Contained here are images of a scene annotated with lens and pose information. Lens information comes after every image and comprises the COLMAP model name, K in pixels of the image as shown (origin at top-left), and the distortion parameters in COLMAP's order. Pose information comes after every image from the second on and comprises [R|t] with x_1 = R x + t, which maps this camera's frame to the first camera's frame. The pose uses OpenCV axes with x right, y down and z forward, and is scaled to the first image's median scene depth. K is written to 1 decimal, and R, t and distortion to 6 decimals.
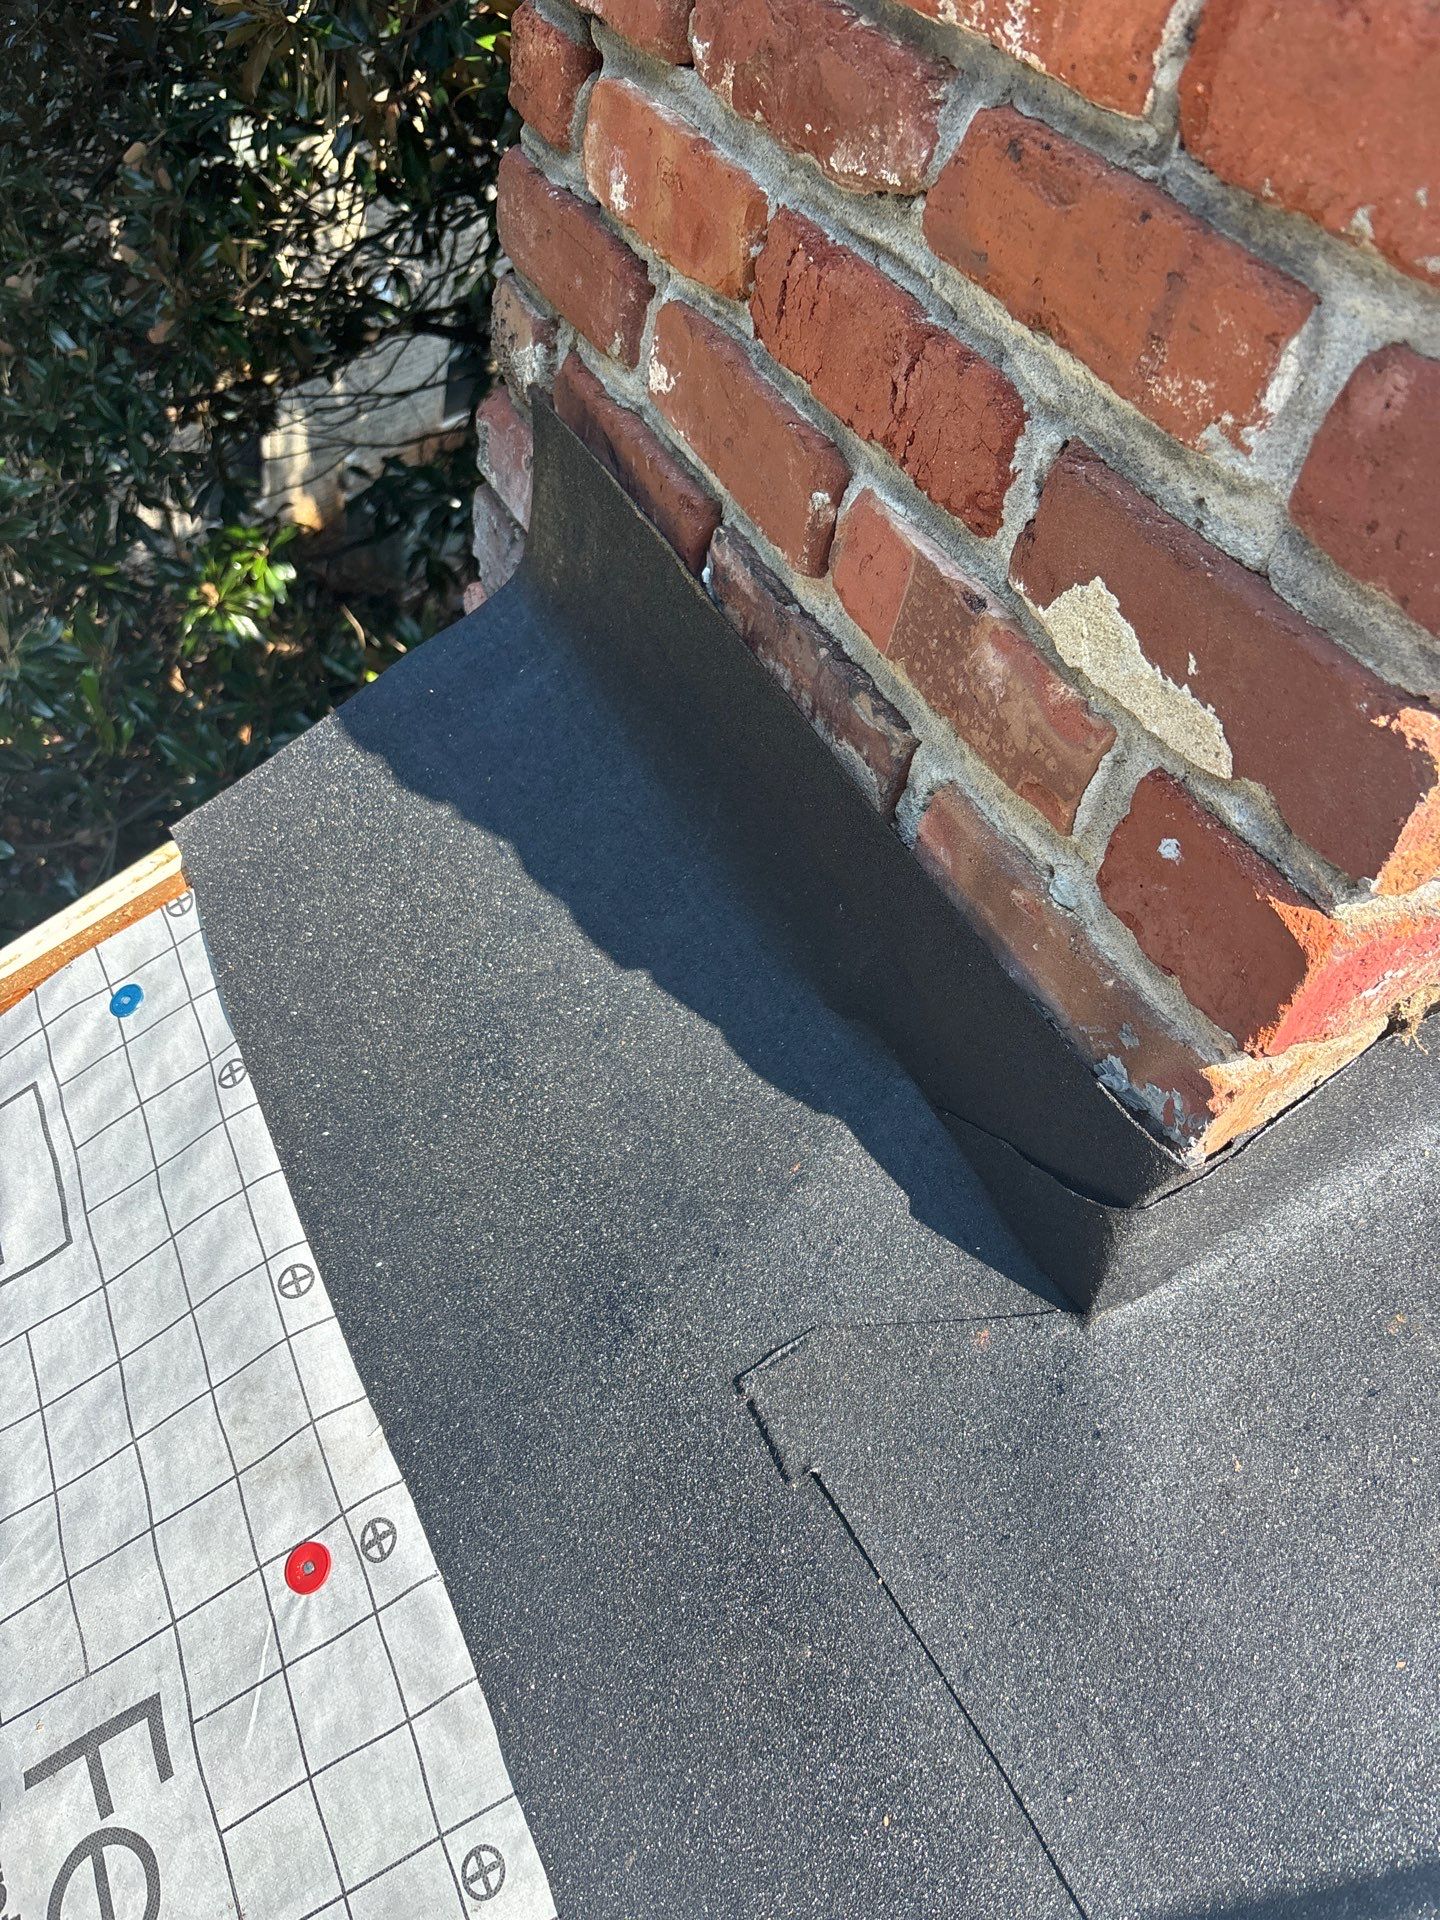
lens RADIAL K [[1465.7, 0, 720.0], [0, 1465.7, 960.0], [0, 0, 1]] dist [-0.000290, -0.002503]
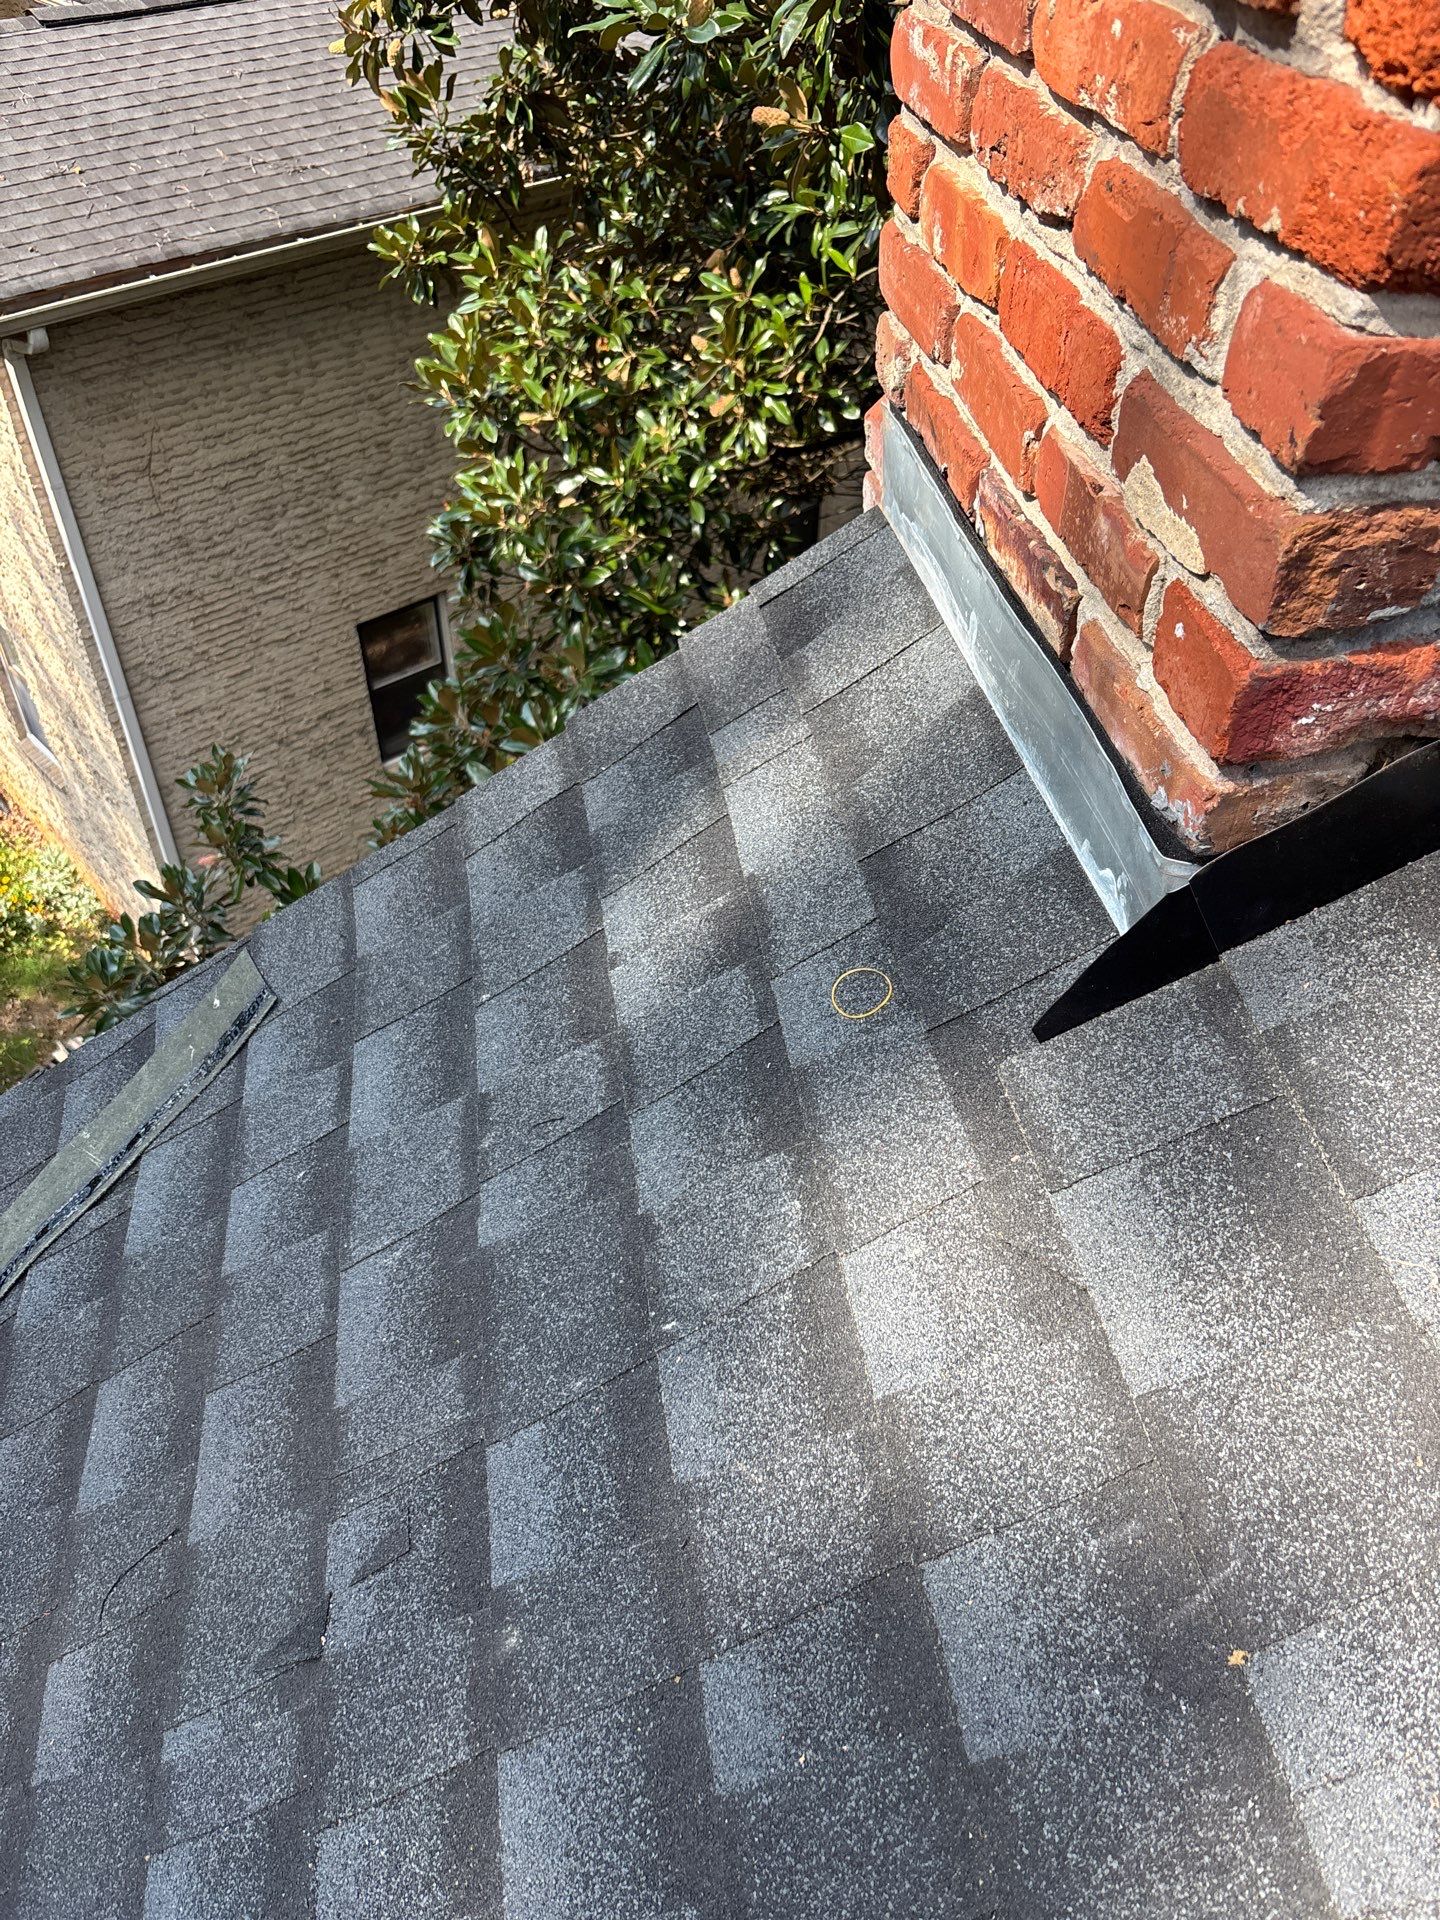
lens RADIAL K [[1465.7, 0, 720.0], [0, 1465.7, 960.0], [0, 0, 1]] dist [-0.000290, -0.002503]
pose [[0.933418, 0.051777, -0.355036, 0.329521], [-0.065728, 0.997463, -0.027340, 0.264033], [0.352720, 0.048855, 0.934453, -0.436229]]
